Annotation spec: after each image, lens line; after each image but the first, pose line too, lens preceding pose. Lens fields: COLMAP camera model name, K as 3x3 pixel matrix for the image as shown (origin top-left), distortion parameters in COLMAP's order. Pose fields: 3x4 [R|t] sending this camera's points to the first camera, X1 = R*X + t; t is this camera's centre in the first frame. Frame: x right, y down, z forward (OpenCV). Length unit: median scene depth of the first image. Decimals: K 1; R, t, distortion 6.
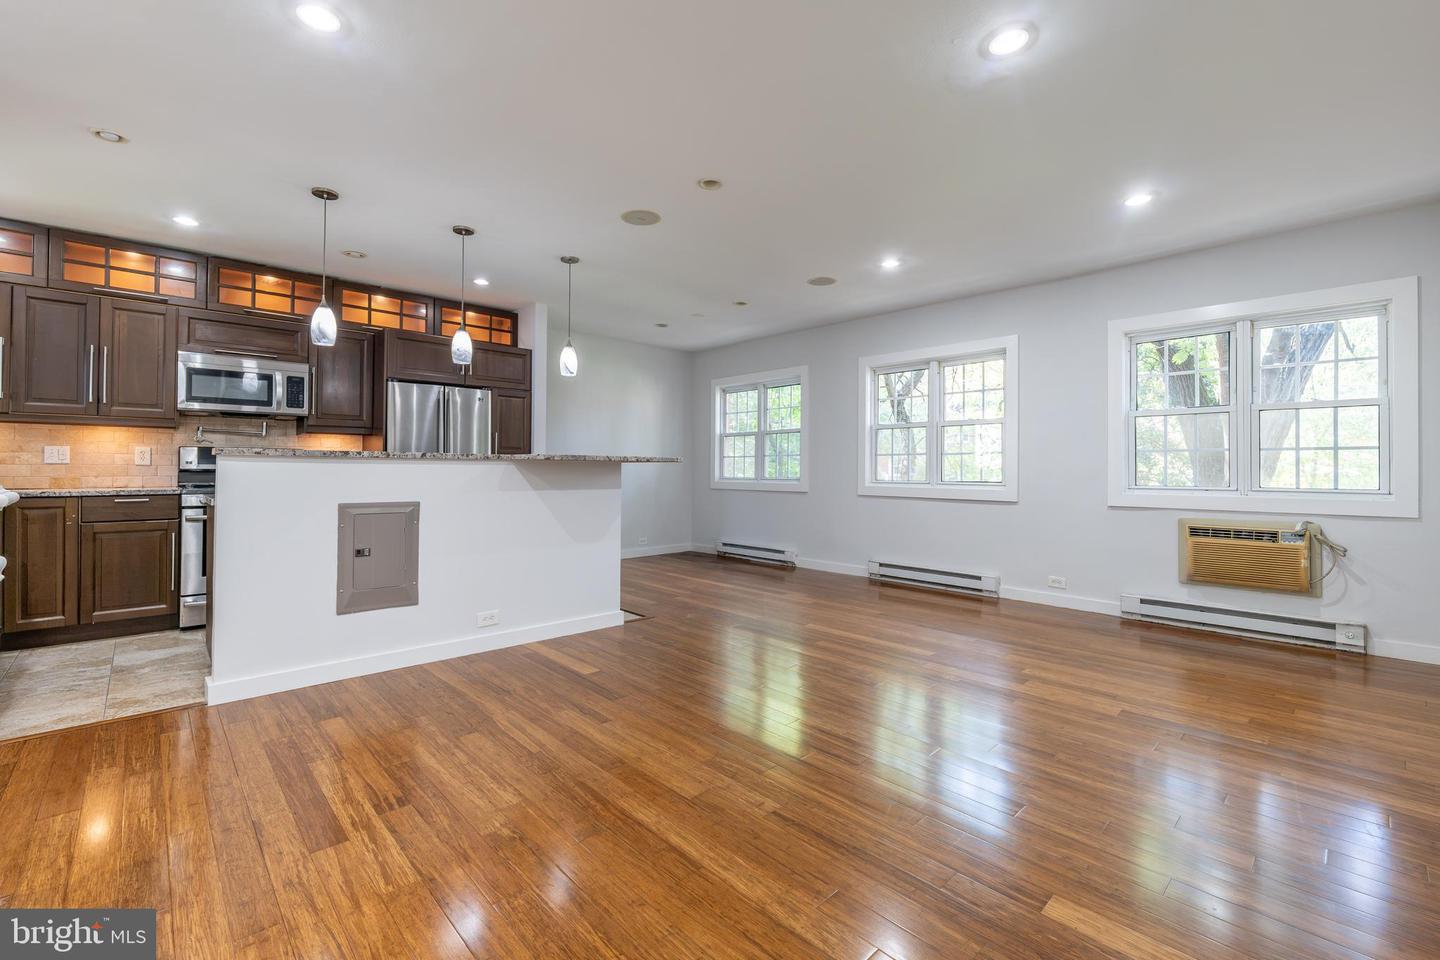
lens RADIAL K [[624.7, 0, 711.9], [0, 624.7, 467.2], [0, 0, 1]] dist [-0.008082, -0.000112]
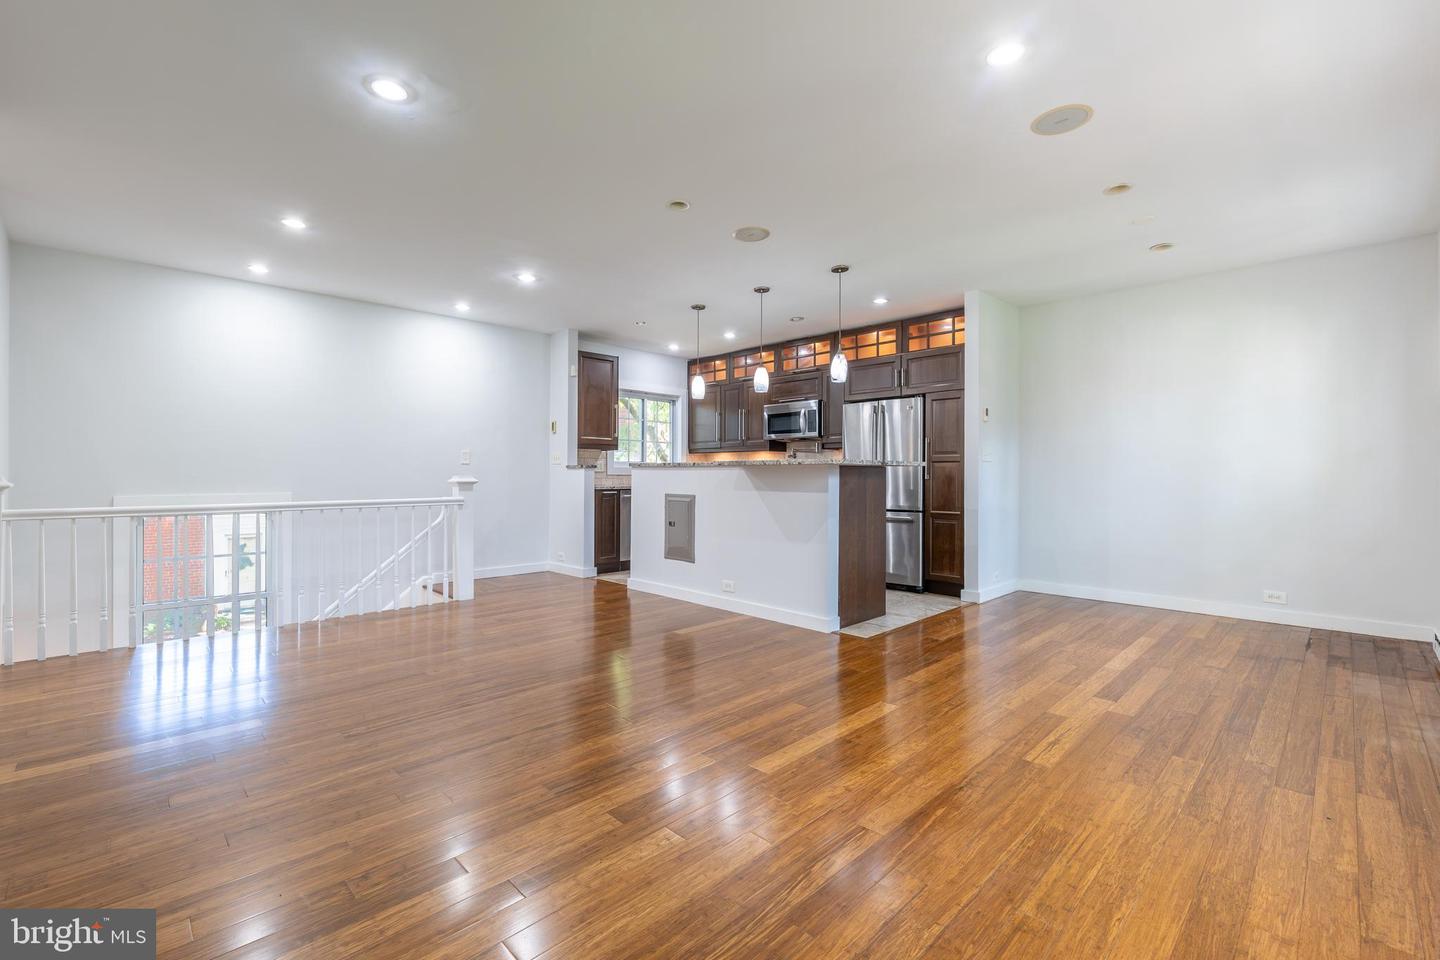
lens RADIAL K [[624.7, 0, 711.9], [0, 624.7, 467.2], [0, 0, 1]] dist [-0.008082, -0.000112]
pose [[0.036248, -0.016480, -0.999207, 0.906063], [-0.000170, 0.999864, -0.016497, 0.011886], [0.999343, 0.000768, 0.036241, 0.861564]]
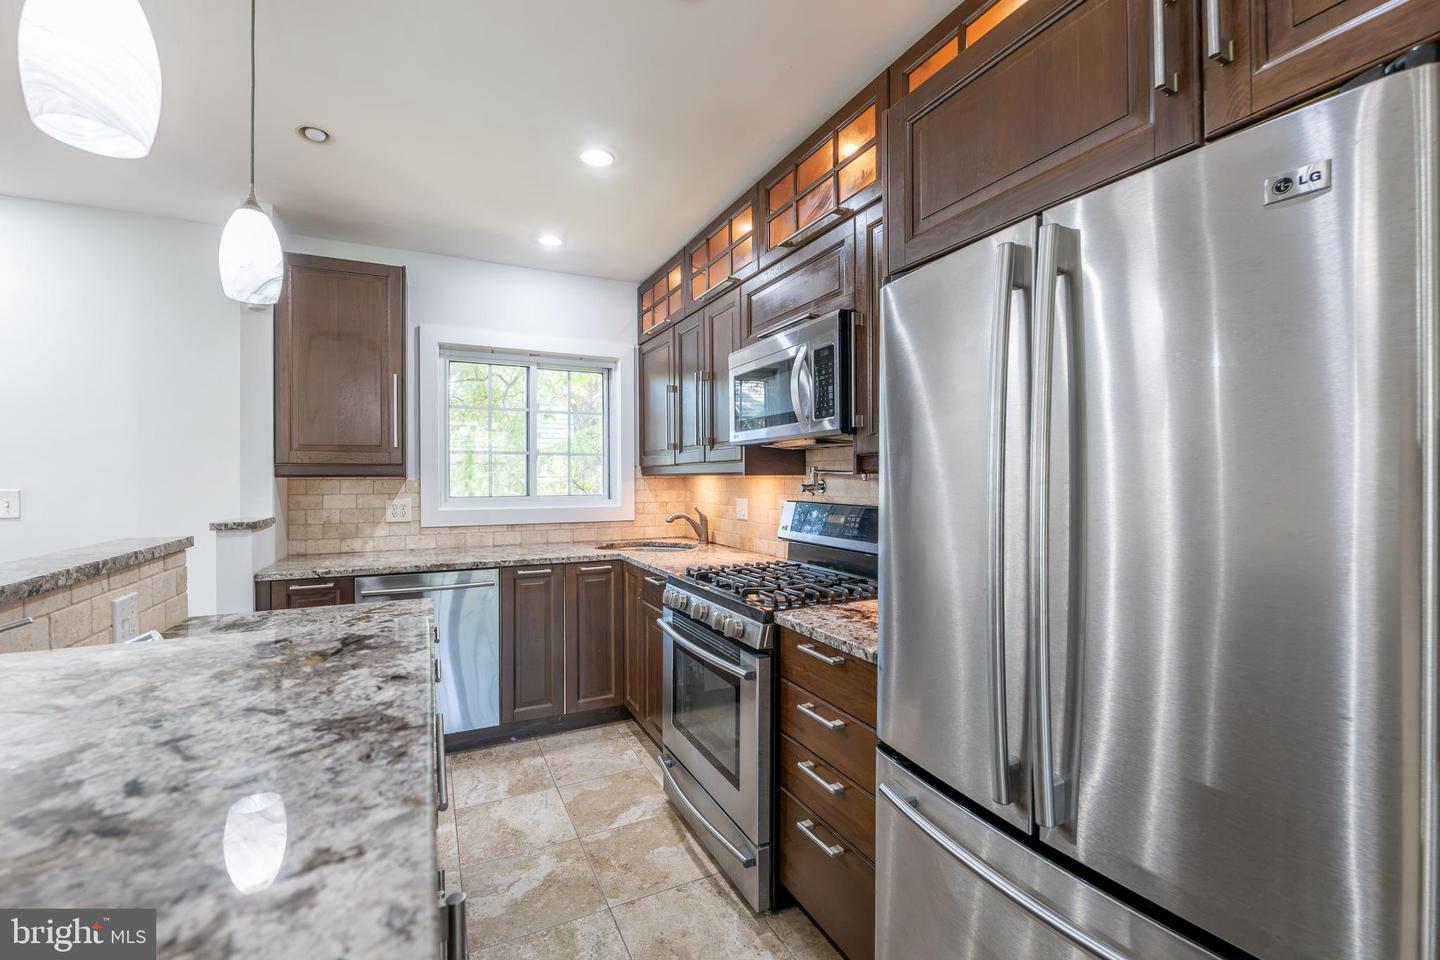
lens RADIAL K [[594.9, 0, 709.9], [0, 594.9, 470.4], [0, 0, 1]] dist [-0.013645, 0.000532]
pose [[-0.289771, -0.013324, -0.957003, -0.283416], [0.004171, 0.999876, -0.015184, -0.061478], [0.957087, -0.008392, -0.289680, 1.248562]]
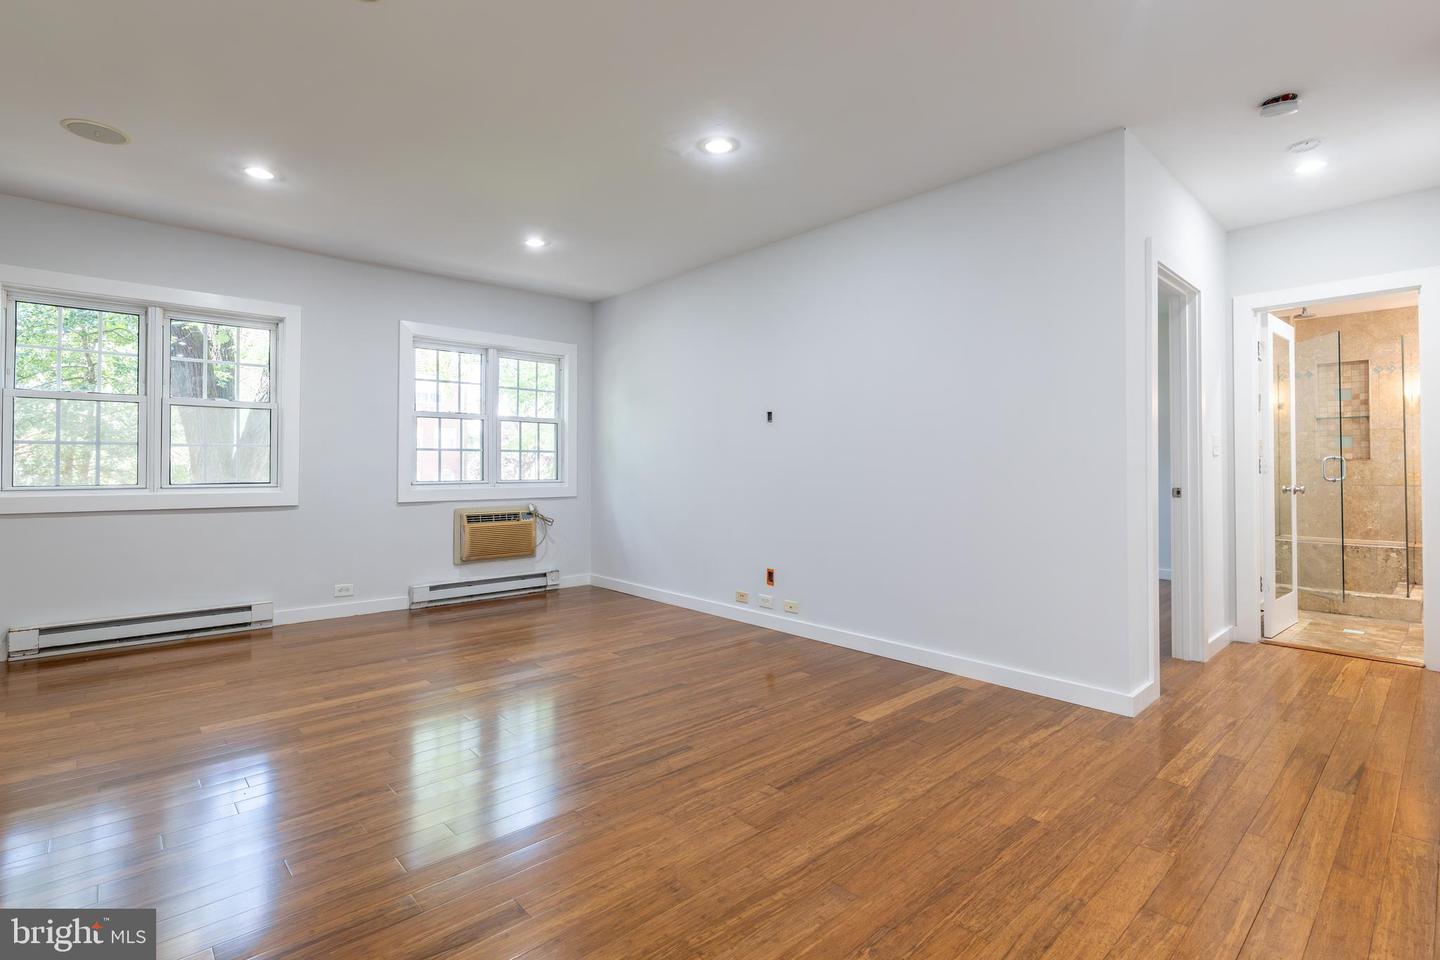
lens RADIAL K [[681.3, 0, 716.1], [0, 681.3, 456.6], [0, 0, 1]] dist [0.000011, 0.000500]
pose [[0.001539, 0.011426, 0.999934, -0.543759], [-0.003864, 0.999927, -0.011420, -0.002049], [-0.999991, -0.003846, 0.001583, 0.557153]]
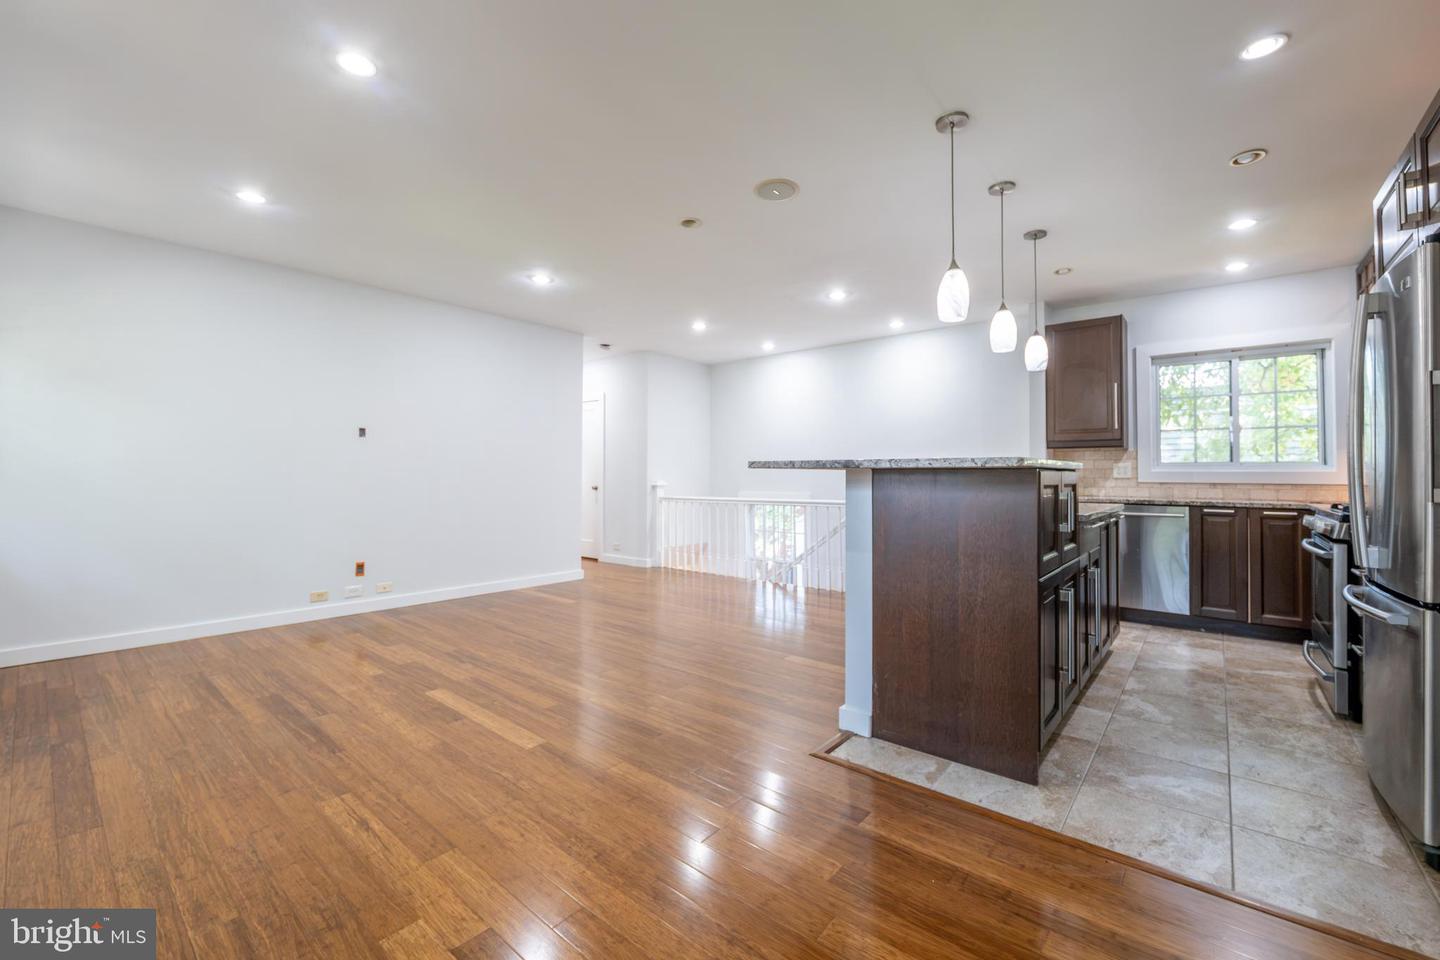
lens RADIAL K [[594.9, 0, 709.9], [0, 594.9, 470.4], [0, 0, 1]] dist [-0.013645, 0.000532]
pose [[-0.992500, -0.009248, -0.121894, 0.073394], [-0.007847, 0.999898, -0.011970, 0.000827], [0.121992, -0.010924, -0.992471, 1.732506]]
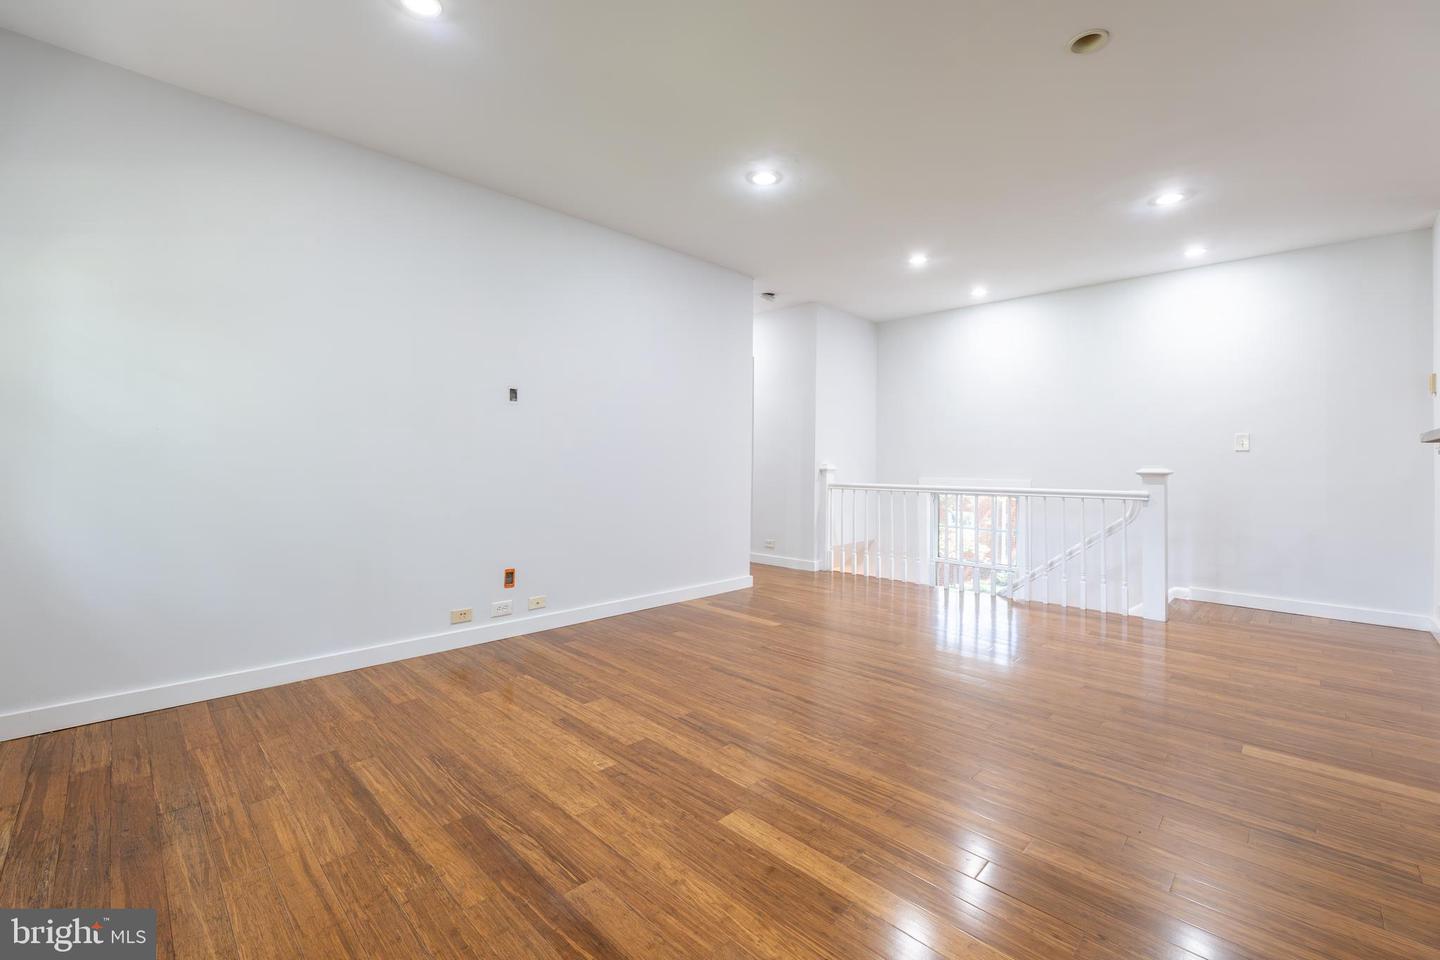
lens RADIAL K [[604.2, 0, 704.2], [0, 604.2, 455.2], [0, 0, 1]] dist [-0.012071, -0.000450]
pose [[-0.999012, -0.013816, -0.042249, 0.374012], [-0.013301, 0.999834, -0.012454, 0.013950], [0.042414, -0.011879, -0.999029, 1.380233]]
